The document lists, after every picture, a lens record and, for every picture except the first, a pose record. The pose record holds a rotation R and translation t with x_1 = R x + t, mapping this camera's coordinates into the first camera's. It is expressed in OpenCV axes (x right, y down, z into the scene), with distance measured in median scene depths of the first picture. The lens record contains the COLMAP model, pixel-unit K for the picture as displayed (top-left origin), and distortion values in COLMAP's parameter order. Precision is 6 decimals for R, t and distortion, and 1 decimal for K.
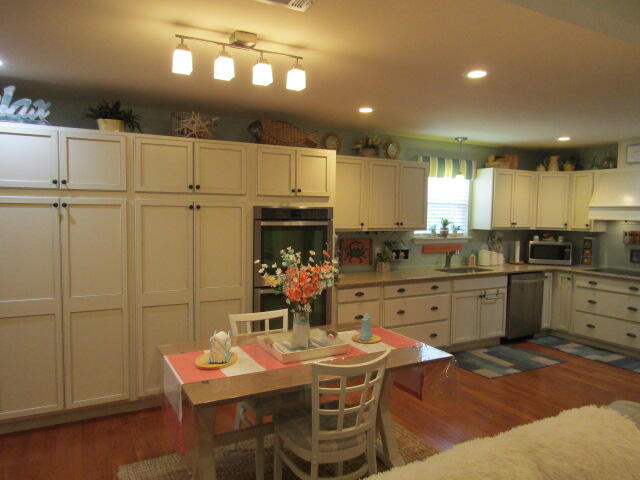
lens RADIAL K [[455.0, 0, 320.4], [0, 455.0, 241.1], [0, 0, 1]] dist [-0.009106, 0.004679]
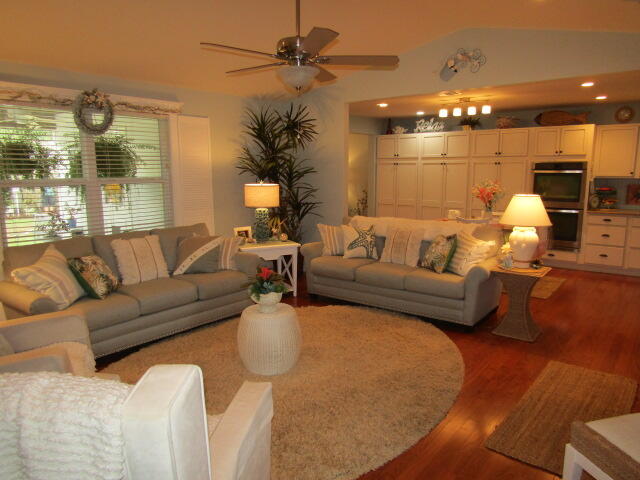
lens RADIAL K [[455.0, 0, 318.7], [0, 455.0, 238.8], [0, 0, 1]] dist [-0.009106, 0.004679]
pose [[0.382746, 0.127878, -0.914961, 1.139437], [-0.053051, 0.991782, 0.116423, 0.057550], [0.922329, 0.003979, 0.386384, -0.455733]]
